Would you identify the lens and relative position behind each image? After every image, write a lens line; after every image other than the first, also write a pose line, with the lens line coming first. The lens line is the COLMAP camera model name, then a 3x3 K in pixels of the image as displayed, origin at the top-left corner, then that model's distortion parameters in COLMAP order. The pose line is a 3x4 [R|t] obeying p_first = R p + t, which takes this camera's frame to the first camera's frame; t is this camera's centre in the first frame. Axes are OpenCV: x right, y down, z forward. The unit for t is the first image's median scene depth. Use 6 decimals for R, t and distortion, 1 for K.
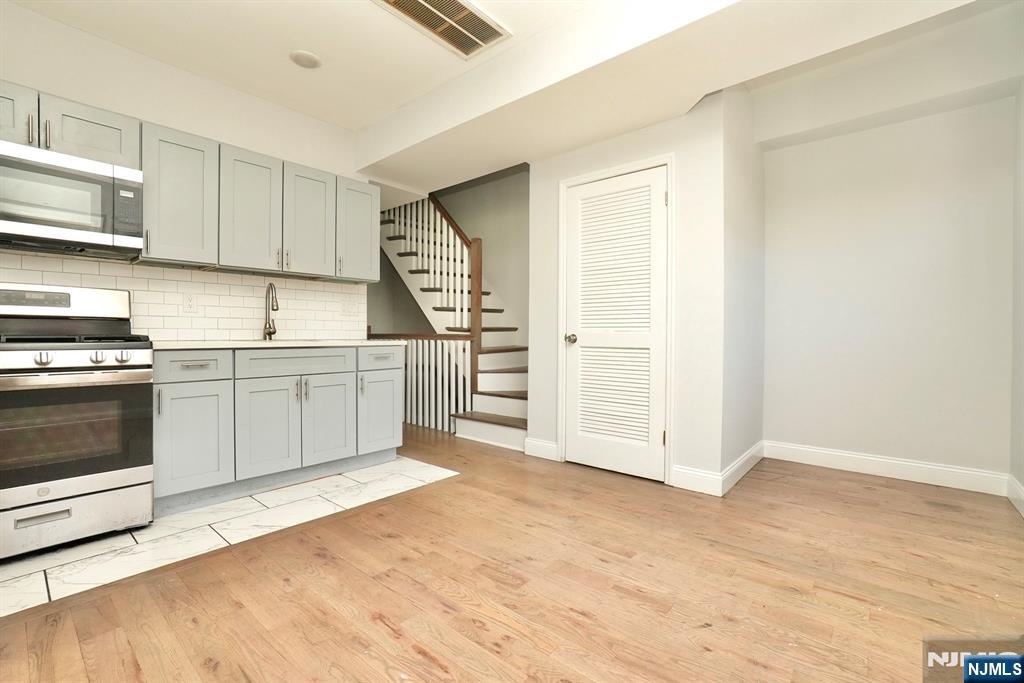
lens RADIAL K [[448.5, 0, 507.1], [0, 448.5, 337.5], [0, 0, 1]] dist [-0.054460, 0.020257]
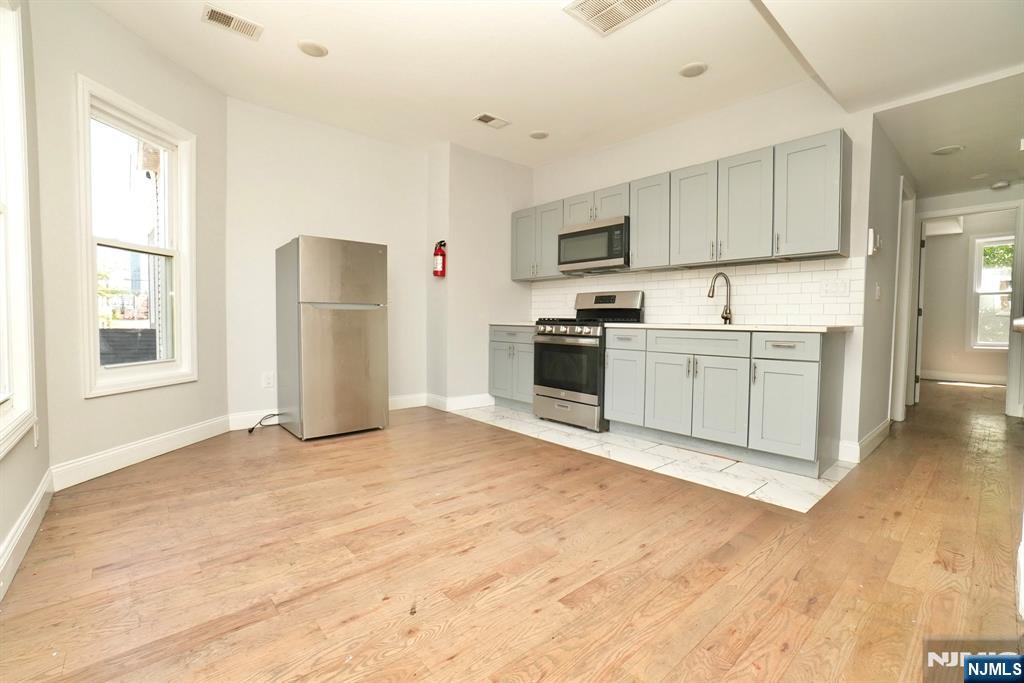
lens RADIAL K [[448.5, 0, 507.1], [0, 448.5, 337.5], [0, 0, 1]] dist [-0.054460, 0.020257]
pose [[-0.148703, 0.031601, -0.988377, 0.701978], [-0.016343, 0.999274, 0.034408, 0.011011], [0.988747, 0.021270, -0.148078, 0.687550]]
